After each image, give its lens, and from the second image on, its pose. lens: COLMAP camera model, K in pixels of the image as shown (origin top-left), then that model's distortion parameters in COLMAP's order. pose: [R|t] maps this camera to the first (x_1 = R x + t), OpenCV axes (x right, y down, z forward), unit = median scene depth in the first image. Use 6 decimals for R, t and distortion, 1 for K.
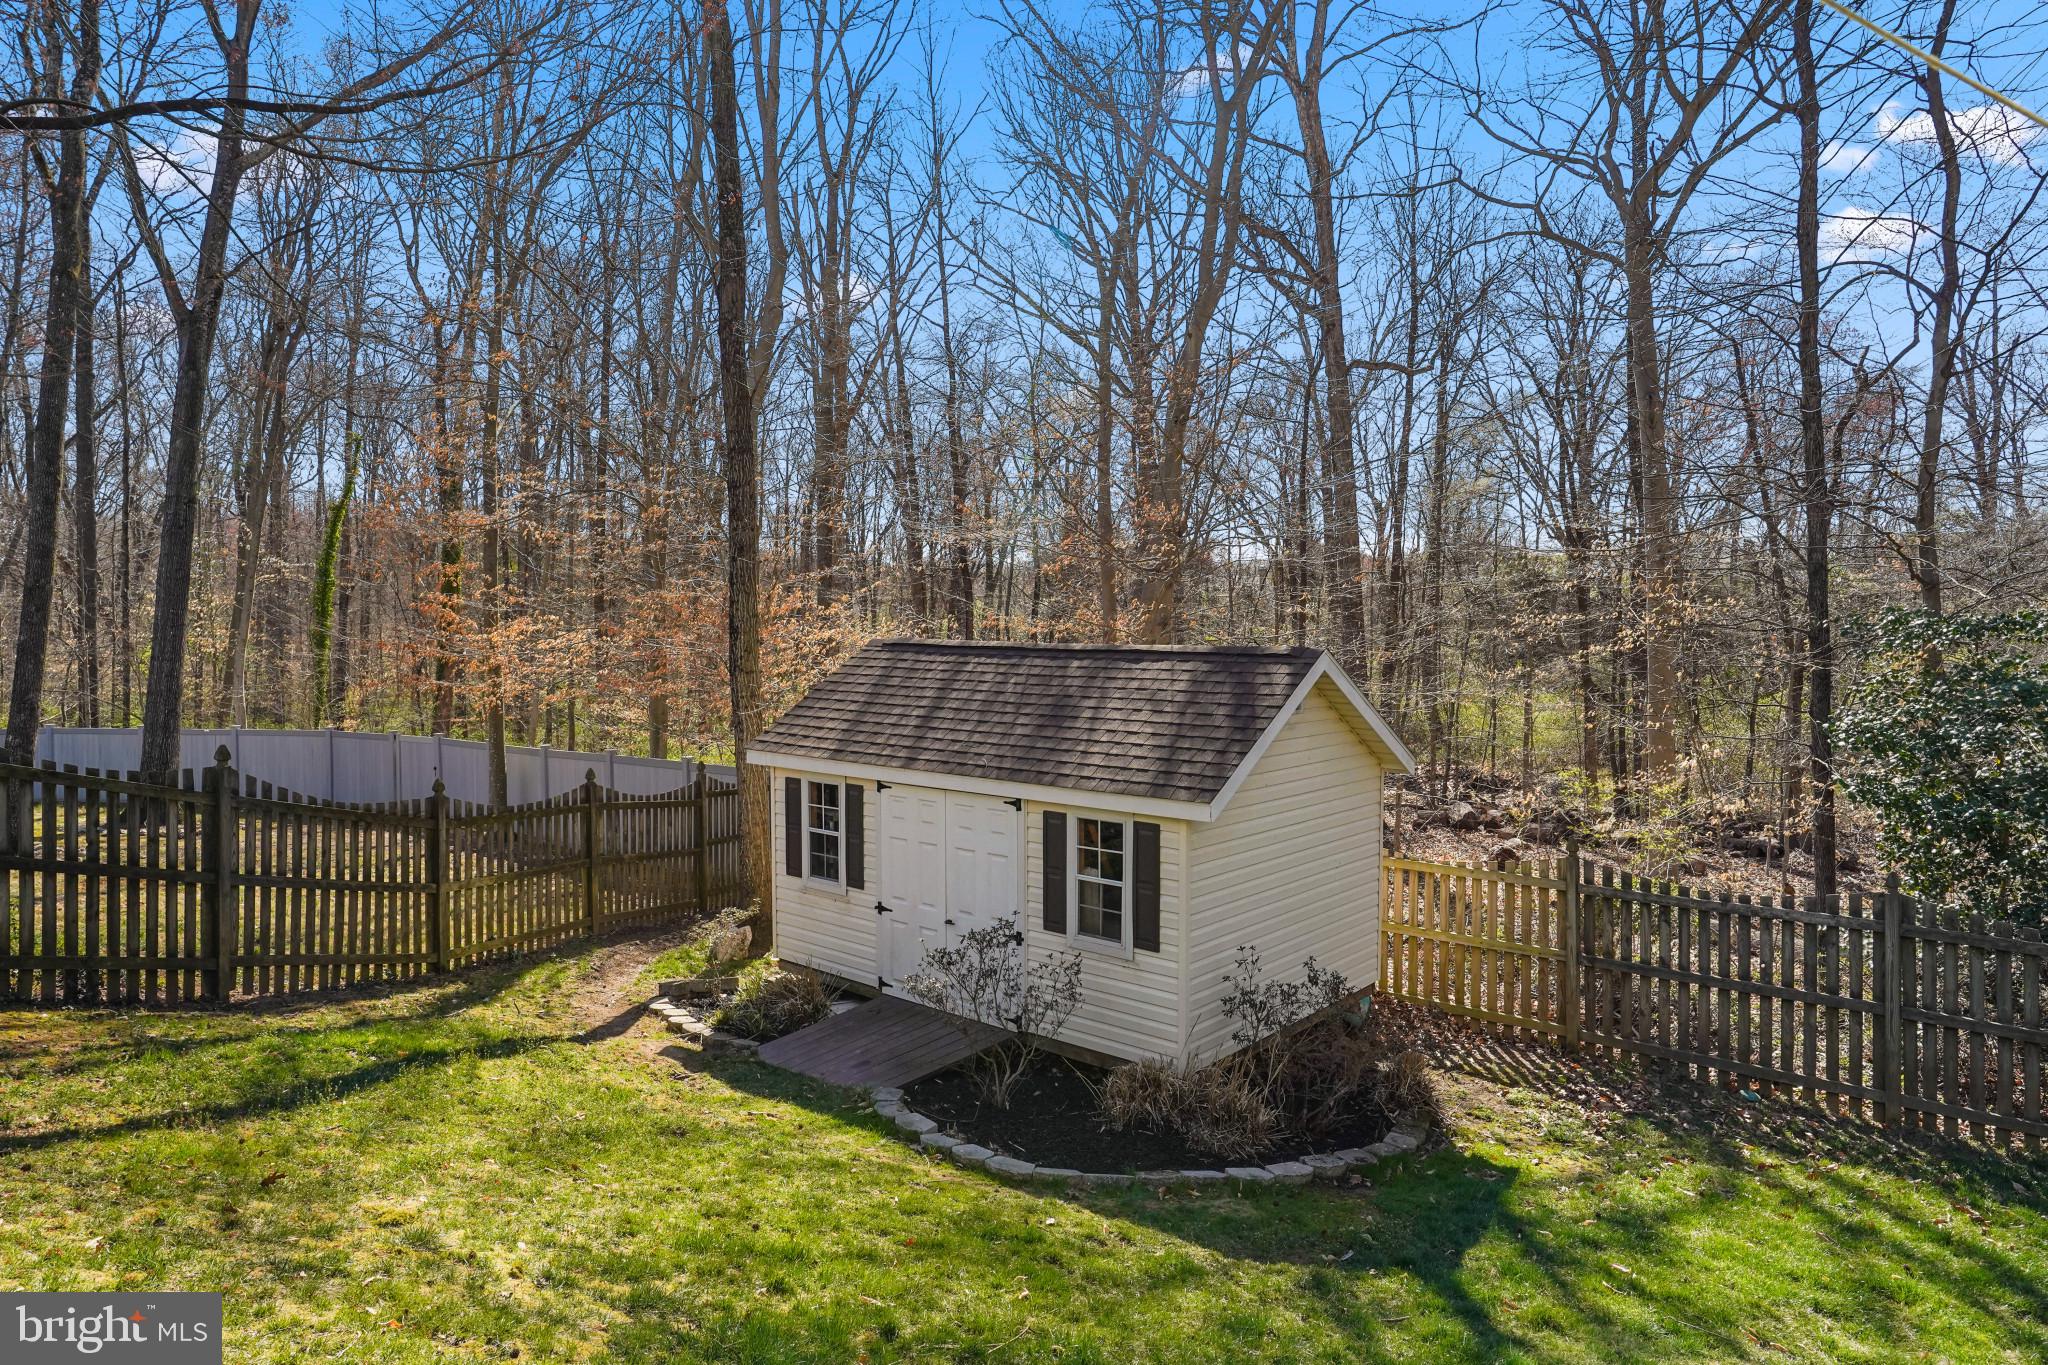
lens RADIAL K [[1079.6, 0, 1024.2], [0, 1079.6, 675.7], [0, 0, 1]] dist [-0.070241, 0.043219]
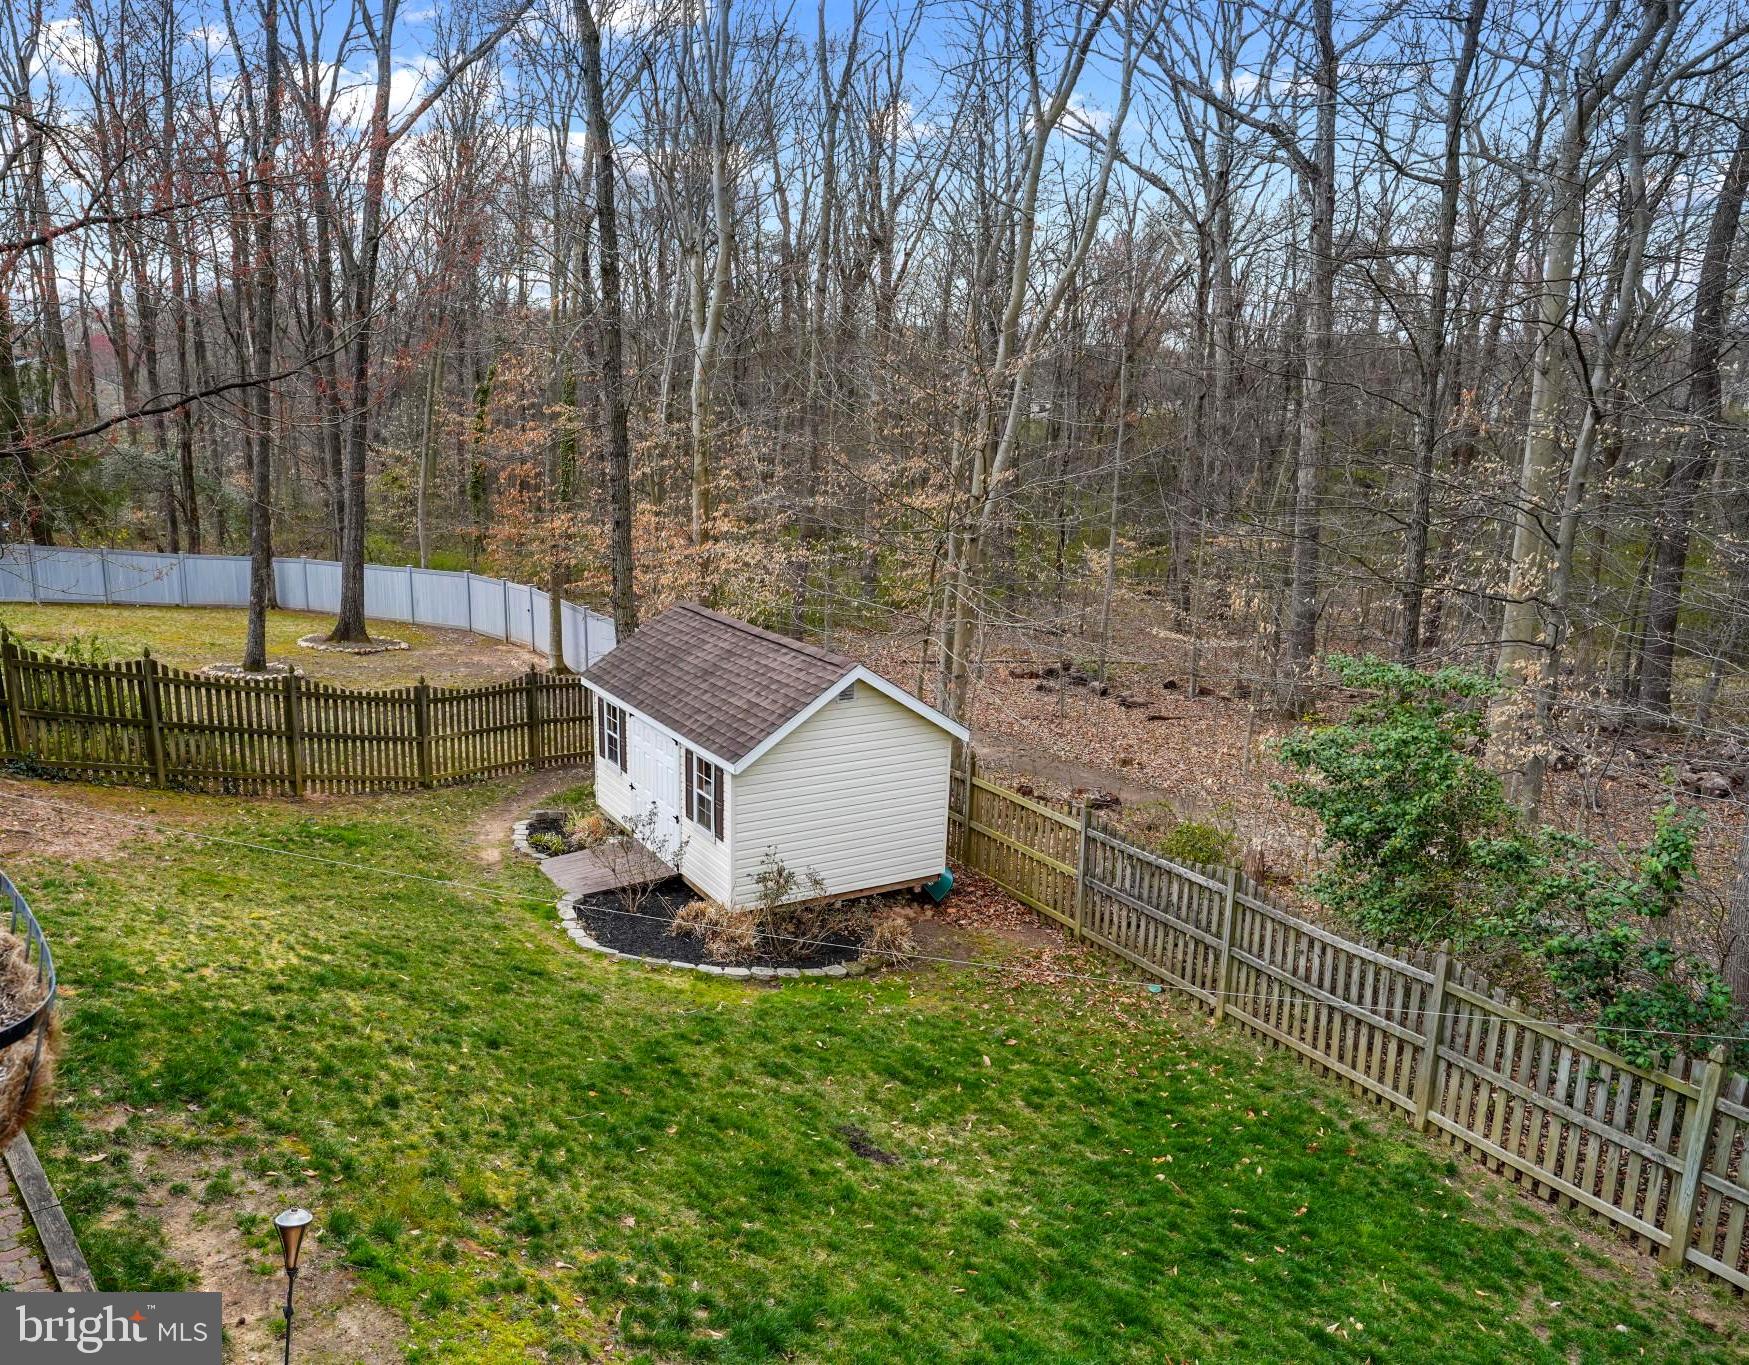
lens RADIAL K [[1073.3, 0, 874.5], [0, 1073.3, 682.5], [0, 0, 1]] dist [-0.041365, -0.000259]
pose [[0.952422, 0.092450, -0.290424, 0.748850], [-0.035614, 0.980116, 0.195204, -0.299522], [0.302696, -0.175573, 0.936776, -0.431164]]
